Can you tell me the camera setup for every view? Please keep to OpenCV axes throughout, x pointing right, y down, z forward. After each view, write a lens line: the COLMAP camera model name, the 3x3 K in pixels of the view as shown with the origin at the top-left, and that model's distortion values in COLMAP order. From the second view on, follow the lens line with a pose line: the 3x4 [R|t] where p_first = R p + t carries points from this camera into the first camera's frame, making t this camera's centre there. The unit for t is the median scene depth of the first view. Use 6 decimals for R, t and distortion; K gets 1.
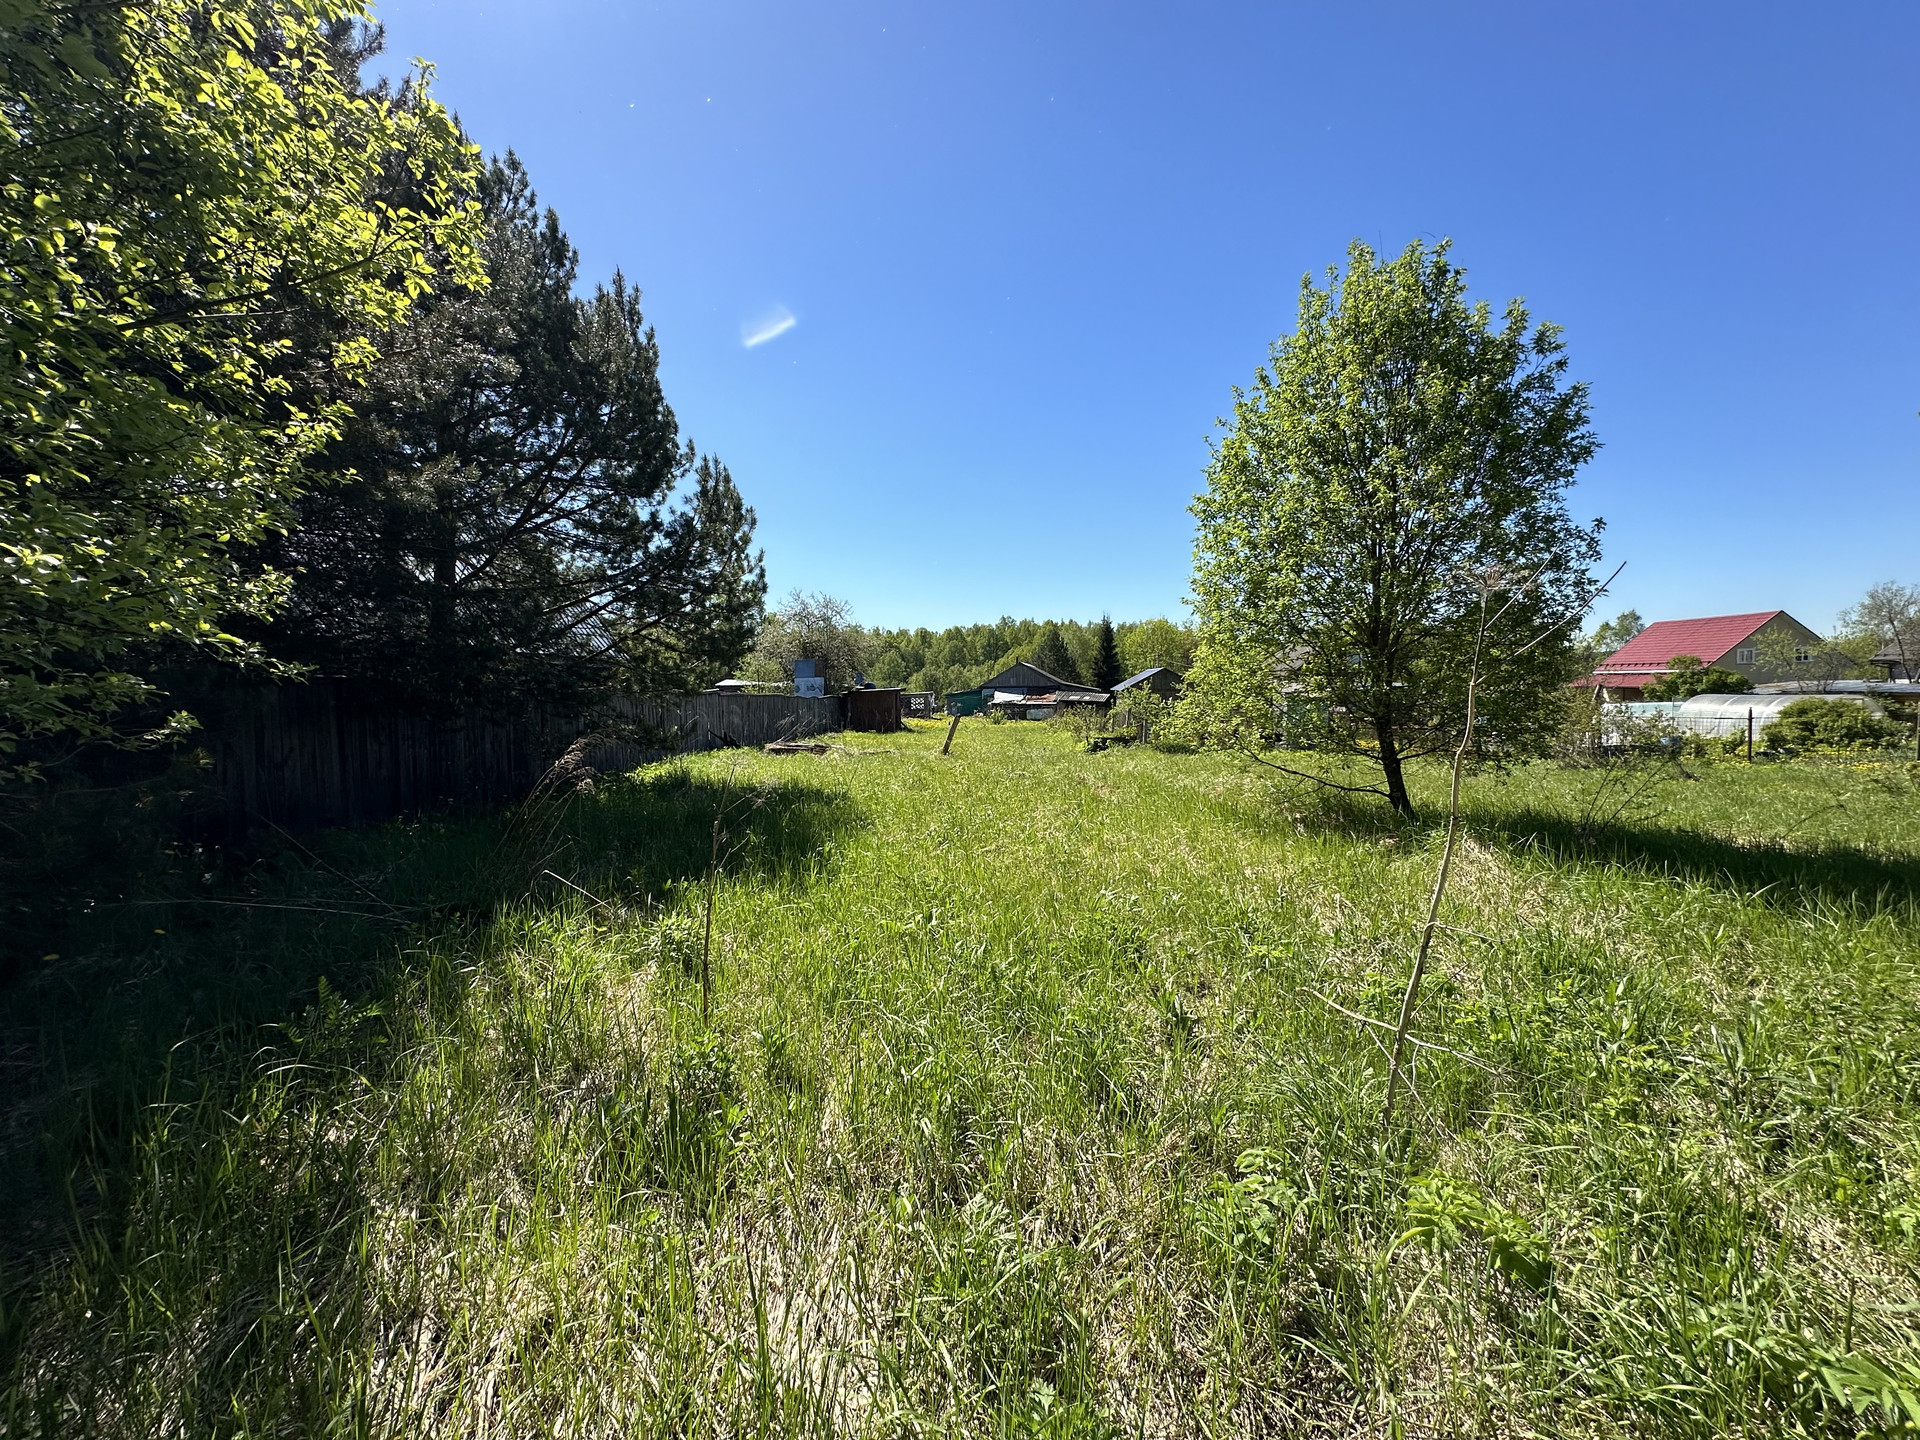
lens RADIAL K [[762.1, 0, 957.2], [0, 762.1, 721.2], [0, 0, 1]] dist [-0.001635, 0.000544]
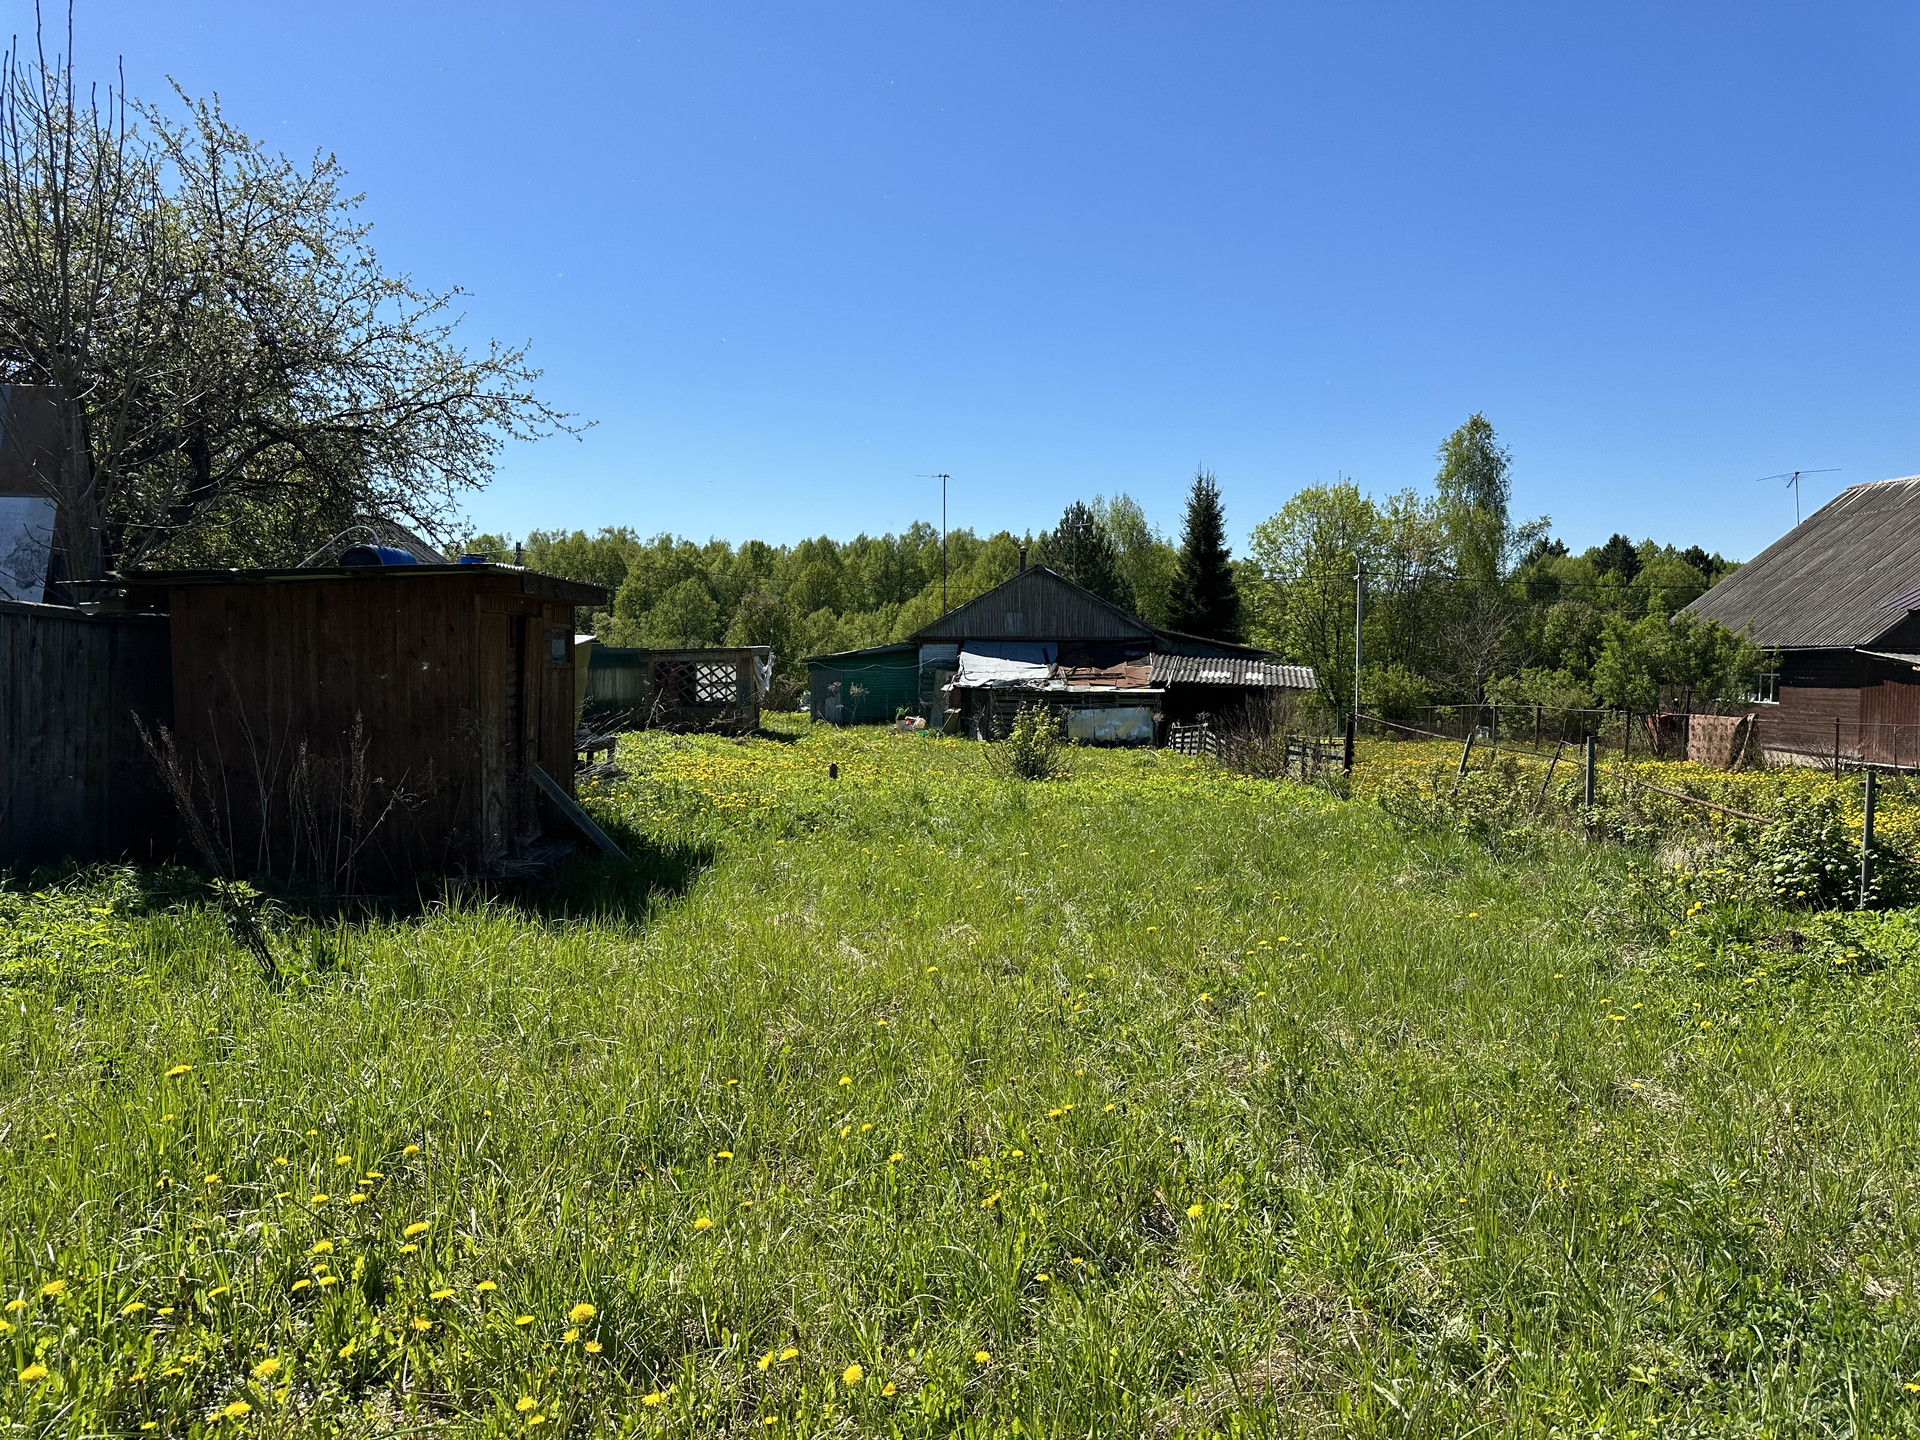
lens RADIAL K [[1492.8, 0, 960.0], [0, 1492.8, 720.0], [0, 0, 1]] dist [0.294546, 0.000100]
pose [[0.995533, 0.020025, 0.092261, -0.107882], [-0.019764, 0.999798, -0.003738, -0.085845], [-0.092317, 0.001897, 0.995728, 4.177433]]
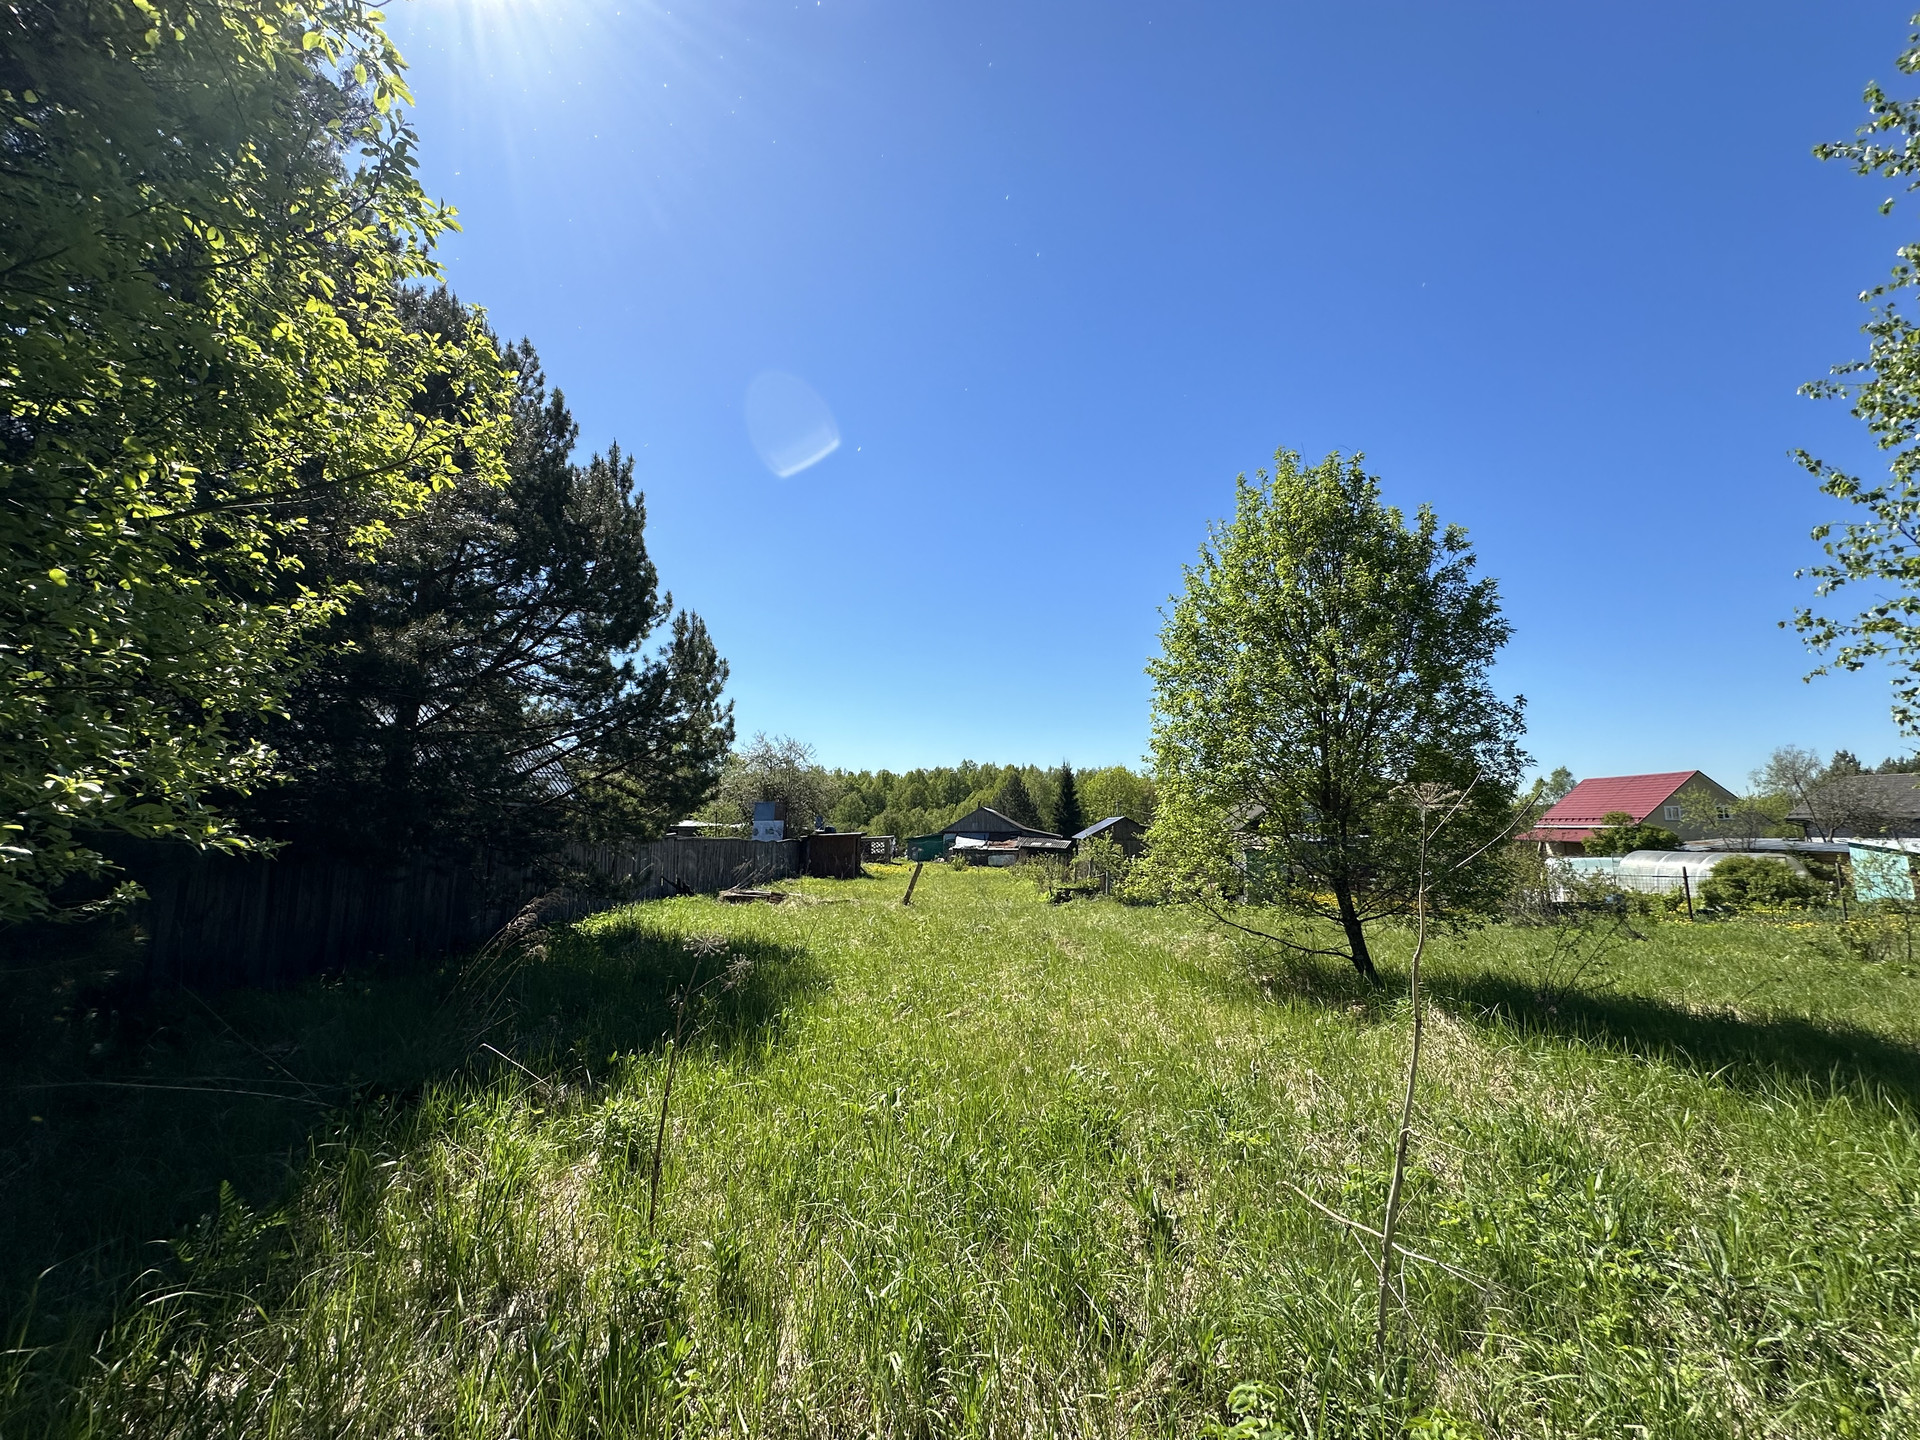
lens RADIAL K [[762.1, 0, 957.2], [0, 762.1, 721.2], [0, 0, 1]] dist [-0.001635, 0.000544]
pose [[0.998585, 0.022235, 0.048307, -0.008467], [-0.012855, 0.982380, -0.186451, -0.017909], [-0.051602, 0.185566, 0.981276, -0.015532]]
